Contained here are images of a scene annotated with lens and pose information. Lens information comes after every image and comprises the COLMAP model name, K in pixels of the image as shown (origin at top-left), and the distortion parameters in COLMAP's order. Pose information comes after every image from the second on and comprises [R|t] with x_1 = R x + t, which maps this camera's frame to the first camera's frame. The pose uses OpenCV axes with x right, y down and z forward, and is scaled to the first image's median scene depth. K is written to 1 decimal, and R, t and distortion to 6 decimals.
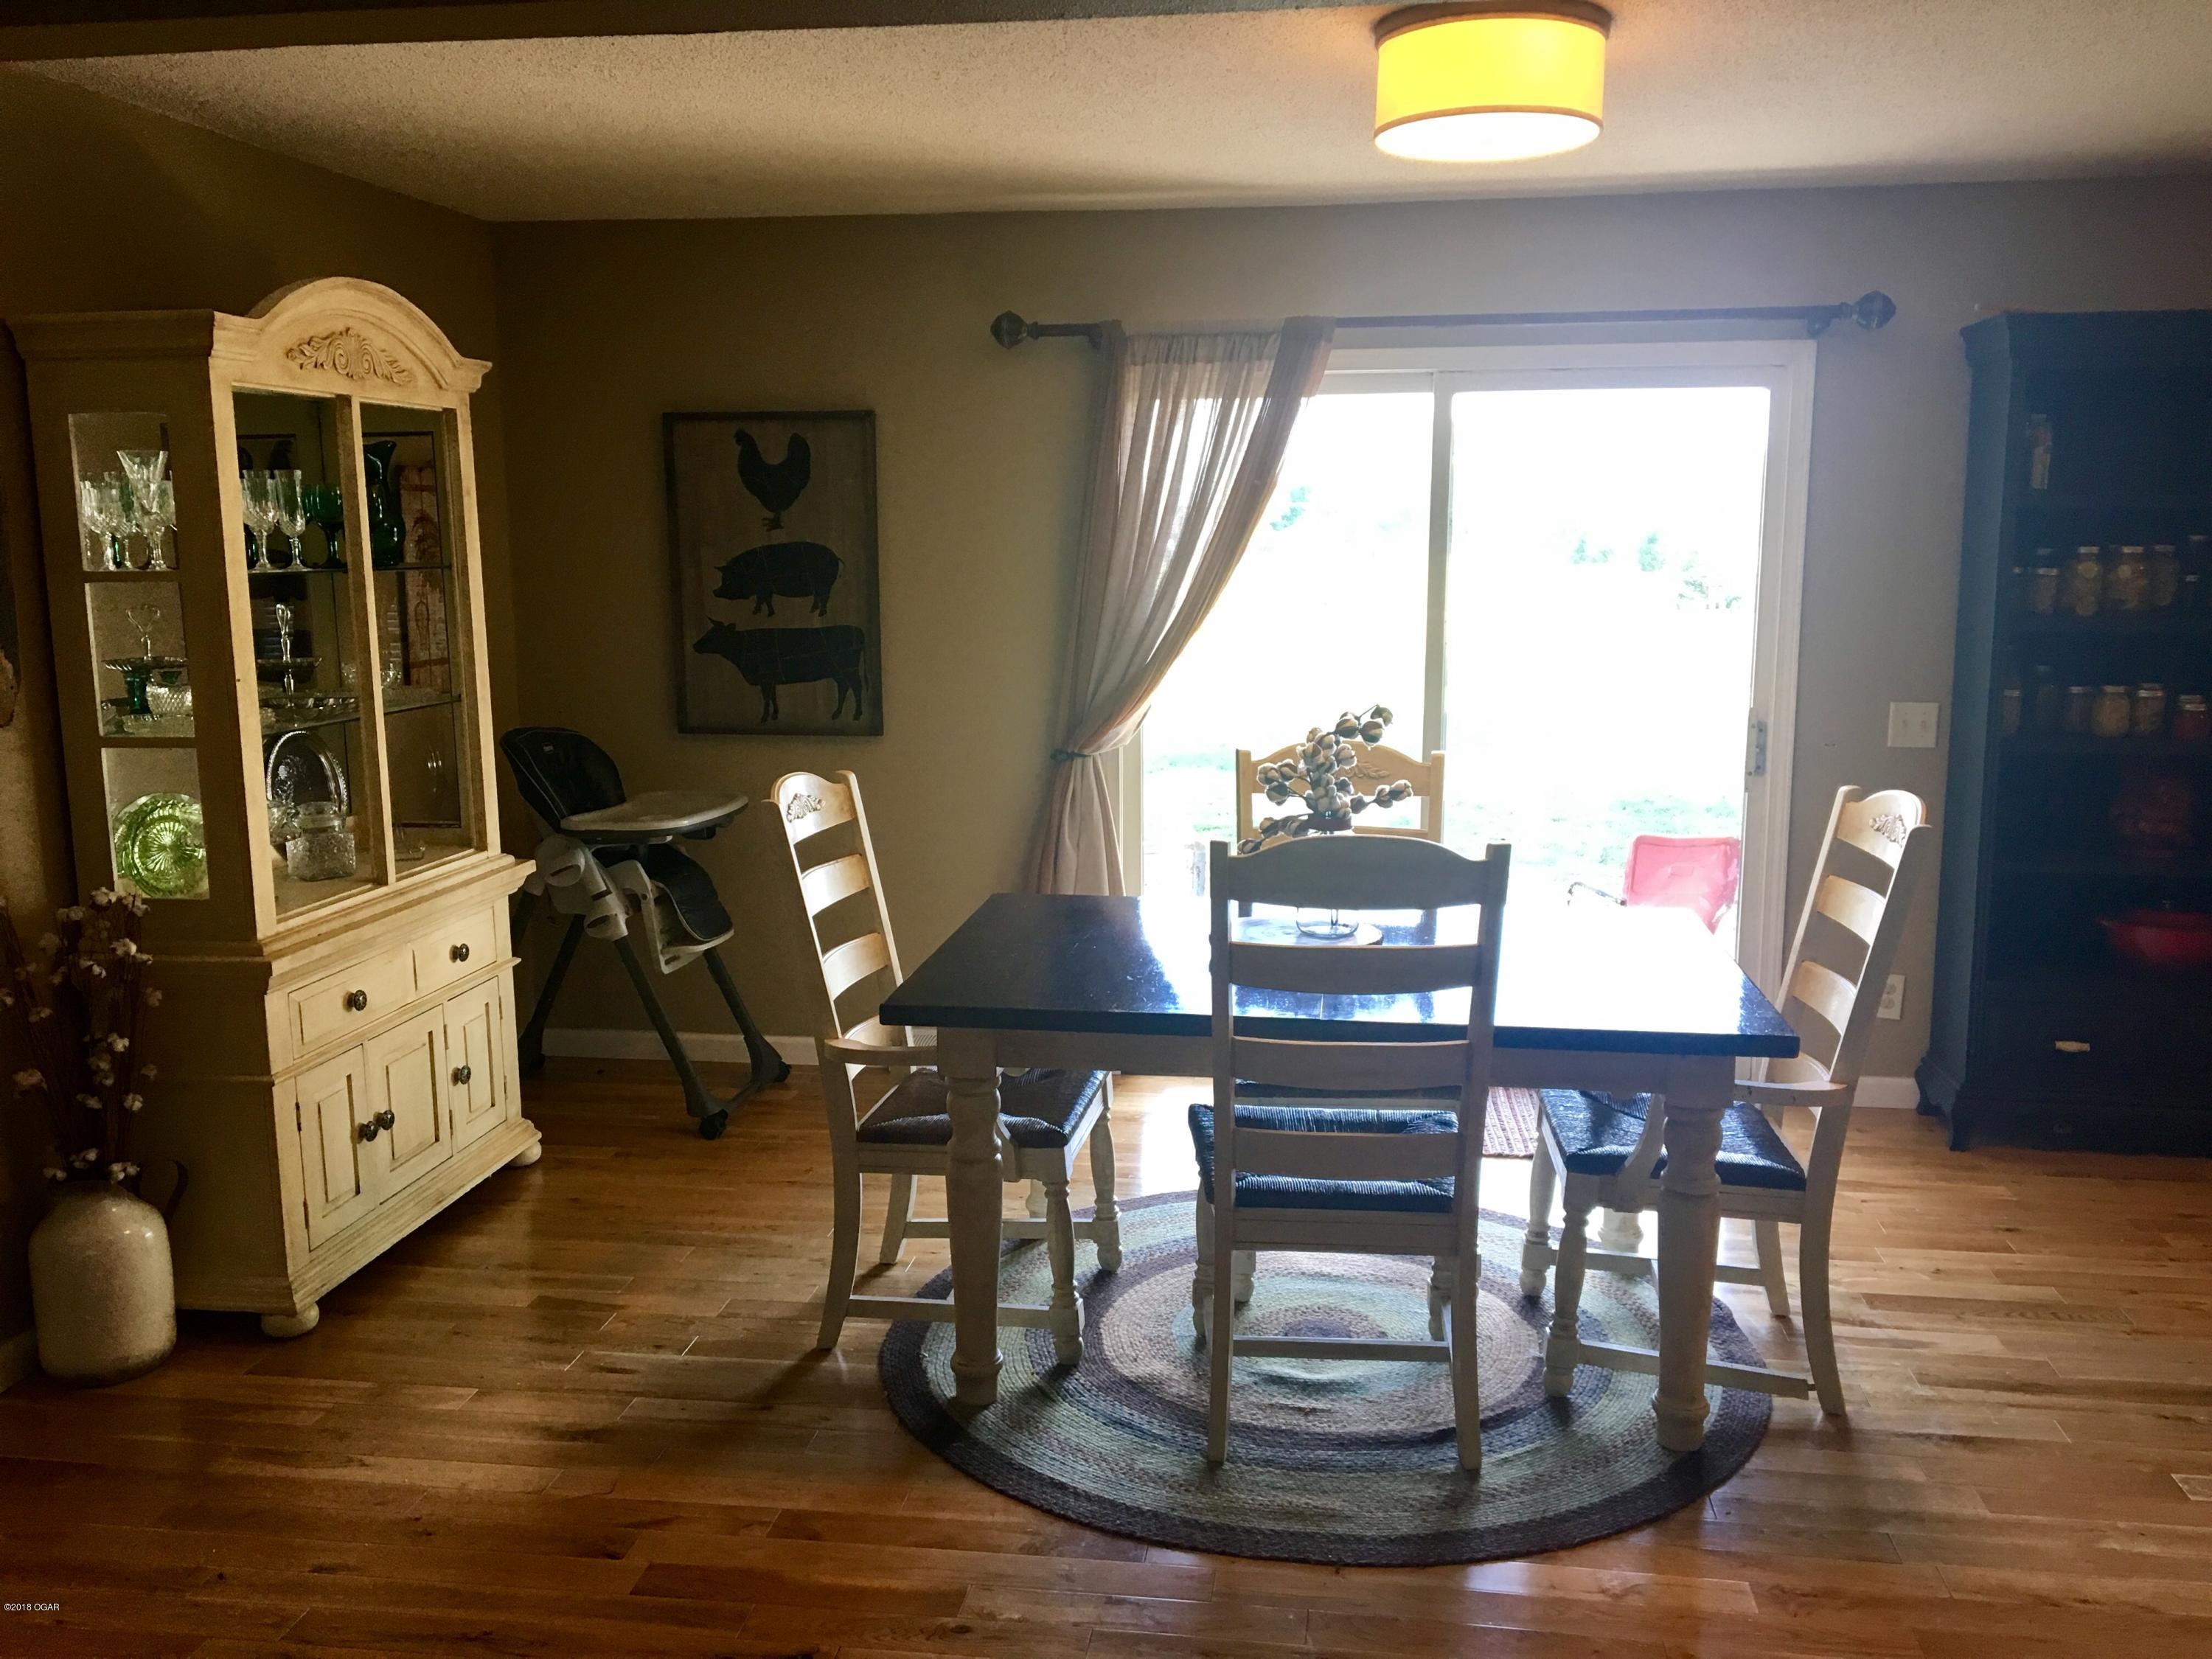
lens RADIAL K [[1866.4, 0, 1126.3], [0, 1866.4, 832.9], [0, 0, 1]] dist [0.102087, -0.175914]
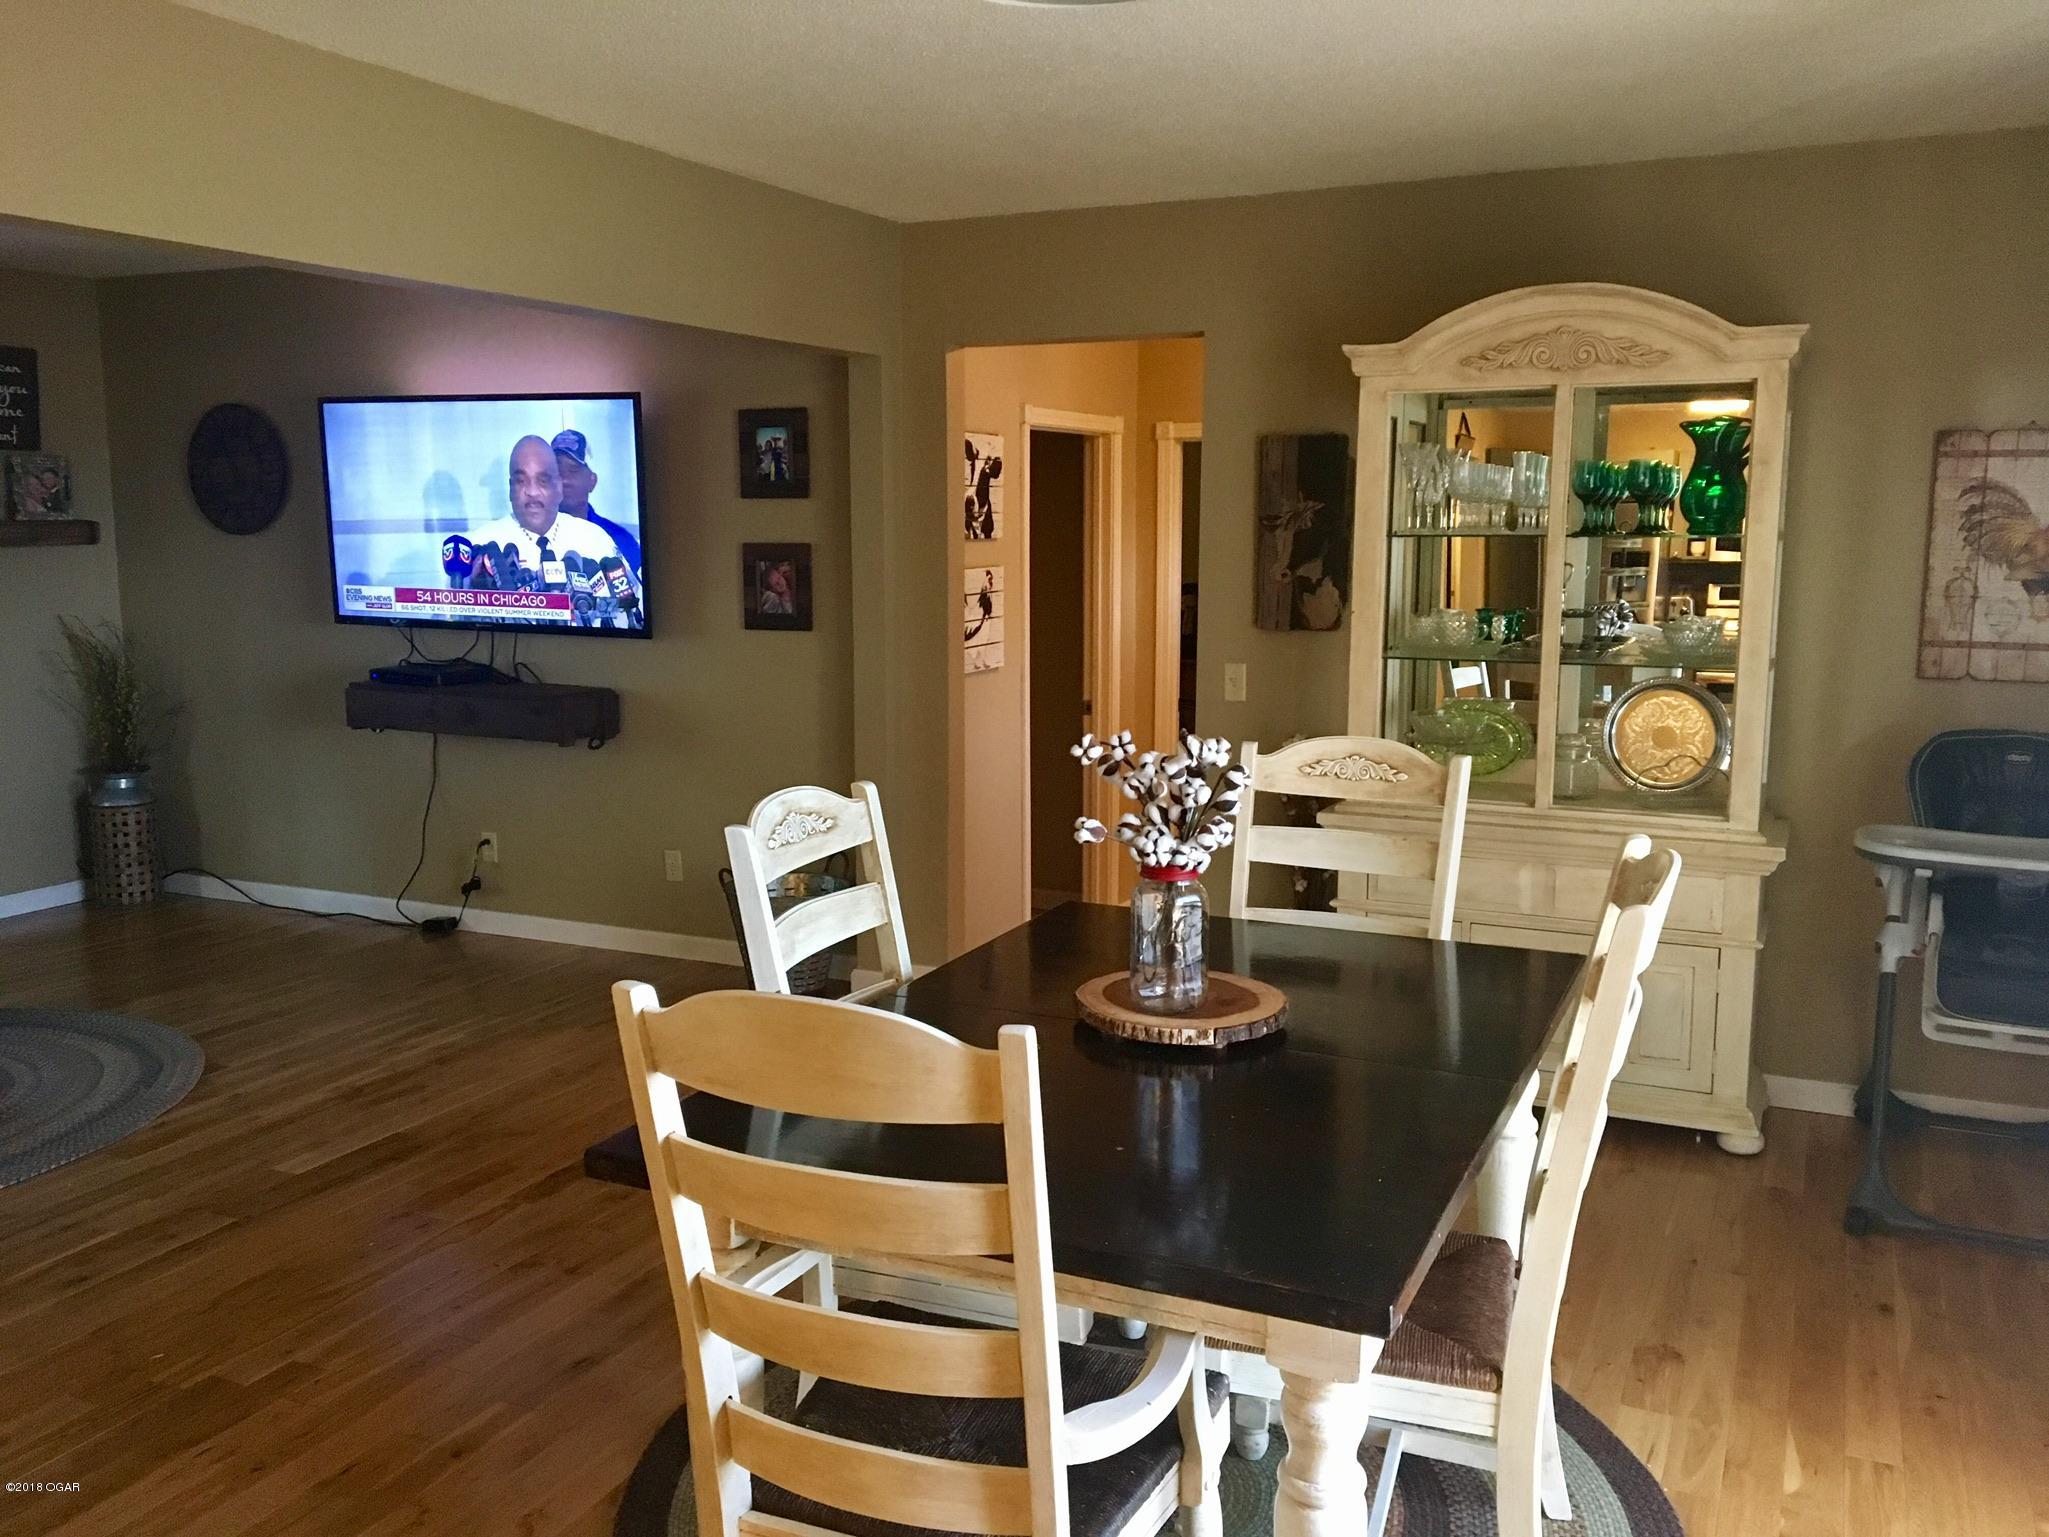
lens RADIAL K [[1741.8, 0, 1022.0], [0, 1741.8, 762.0], [0, 0, 1]] dist [0.120412, -0.191879]
pose [[-0.300689, 0.133310, -0.944359, 0.635722], [-0.153506, 0.970508, 0.185879, -0.134385], [0.941287, 0.200857, -0.271357, 0.880476]]
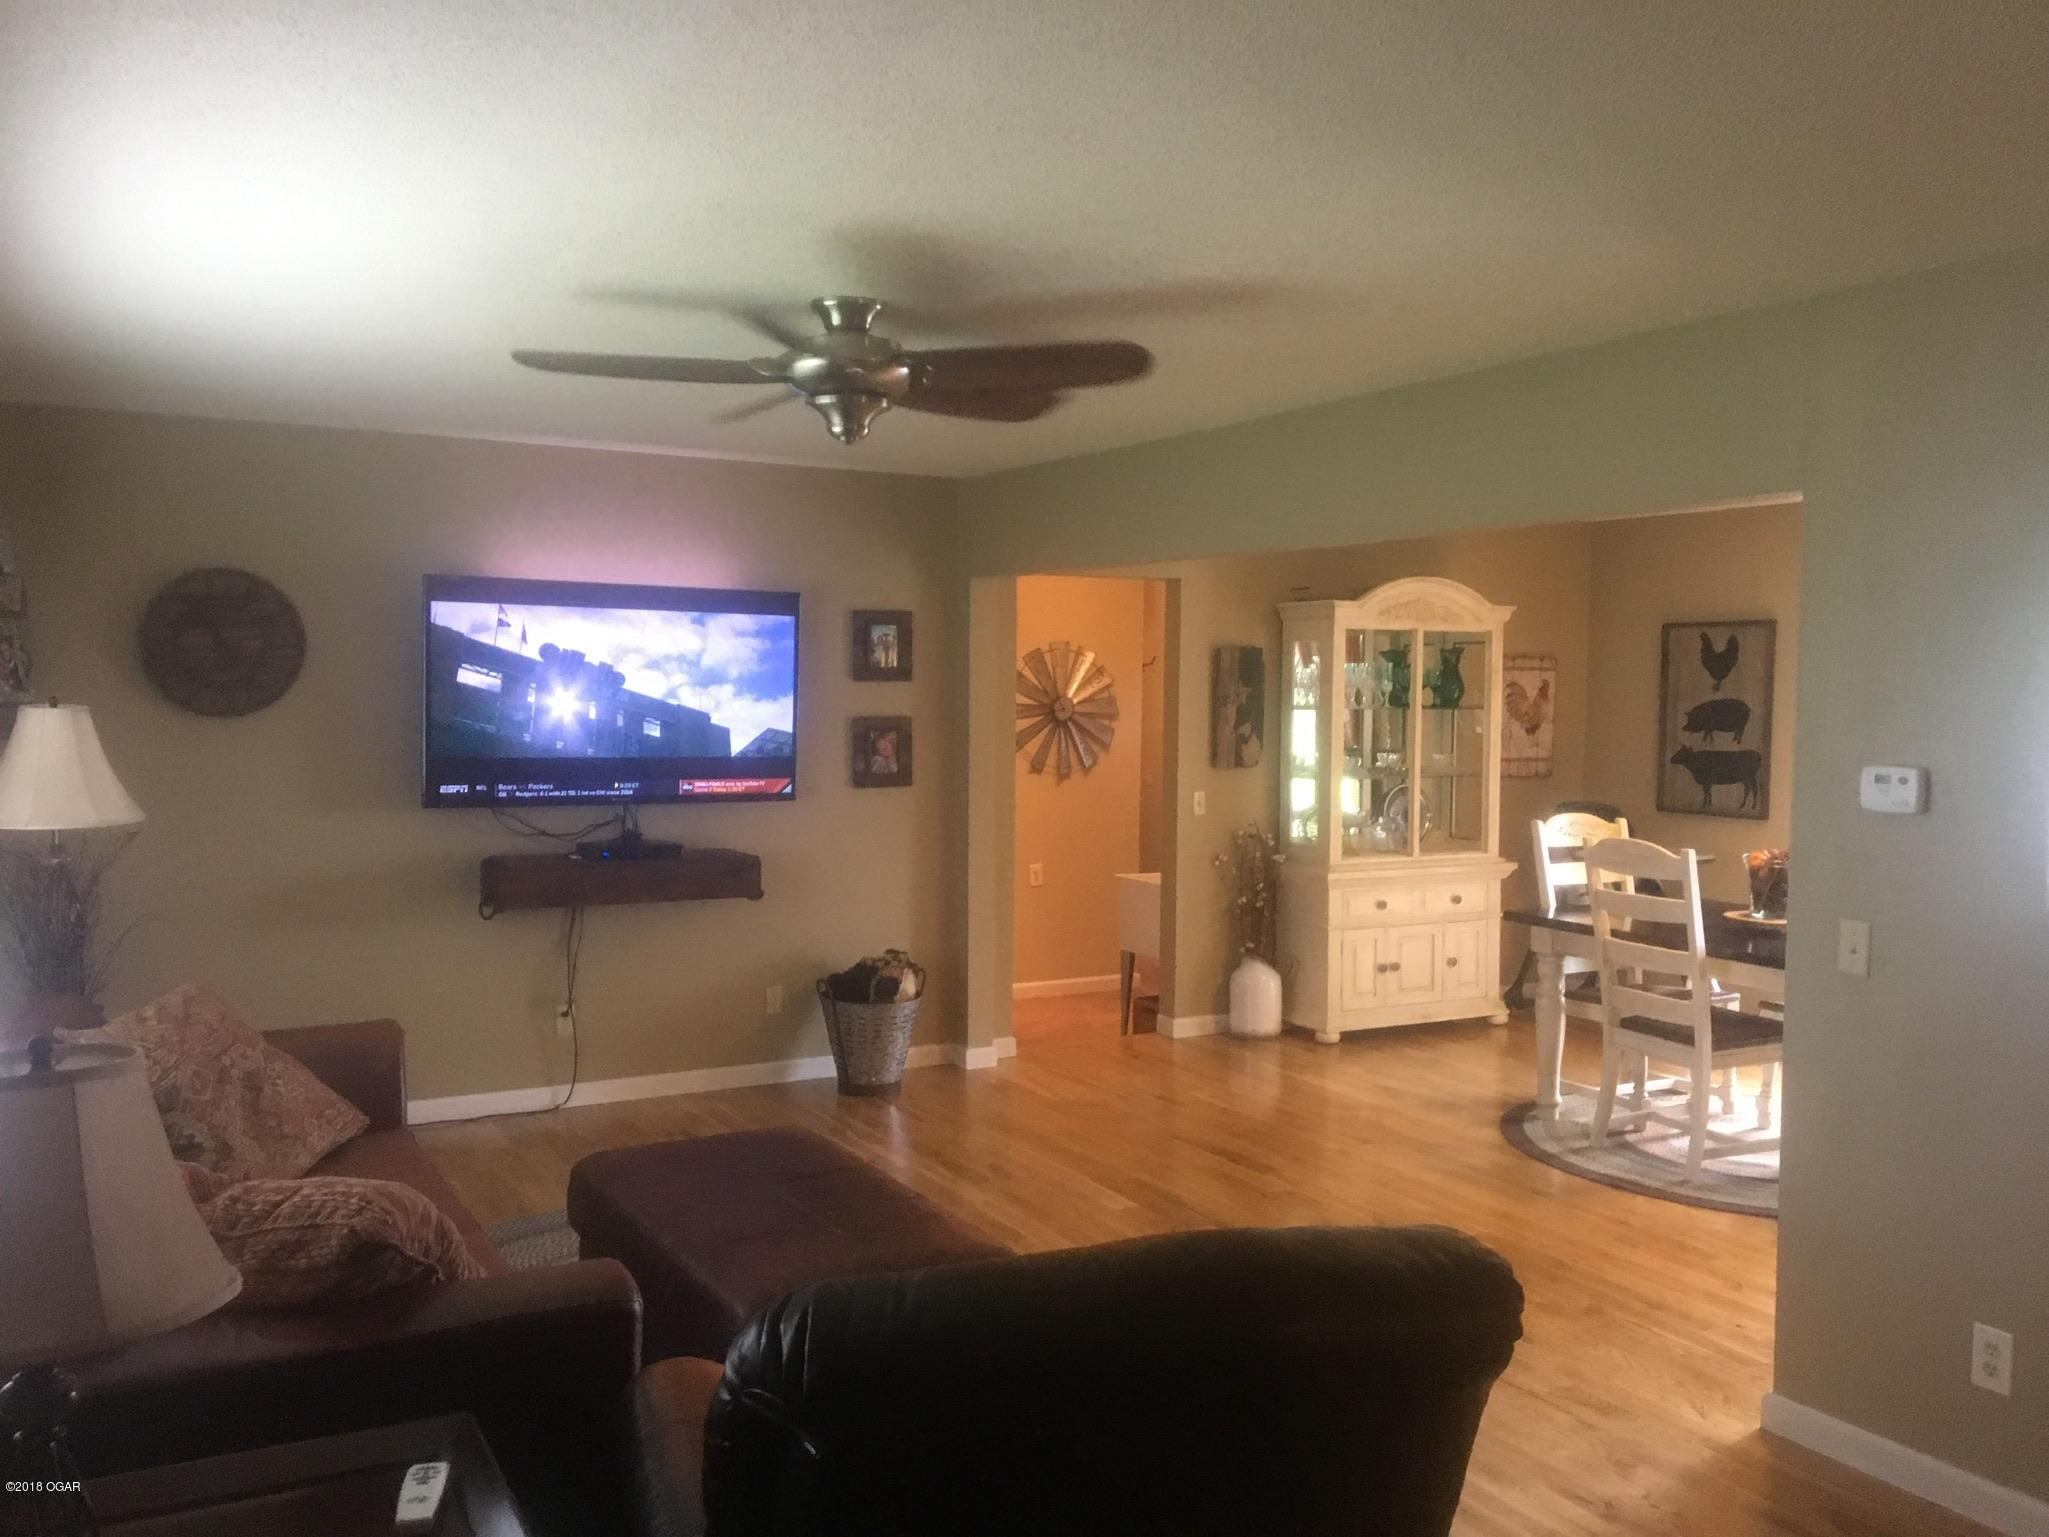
lens RADIAL K [[1728.9, 0, 1043.3], [0, 1728.9, 771.6], [0, 0, 1]] dist [0.102087, -0.175914]
pose [[0.603003, 0.051944, -0.796046, 0.791310], [-0.138422, 0.989554, -0.040283, 0.060490], [0.785638, 0.134481, 0.603894, -0.444192]]
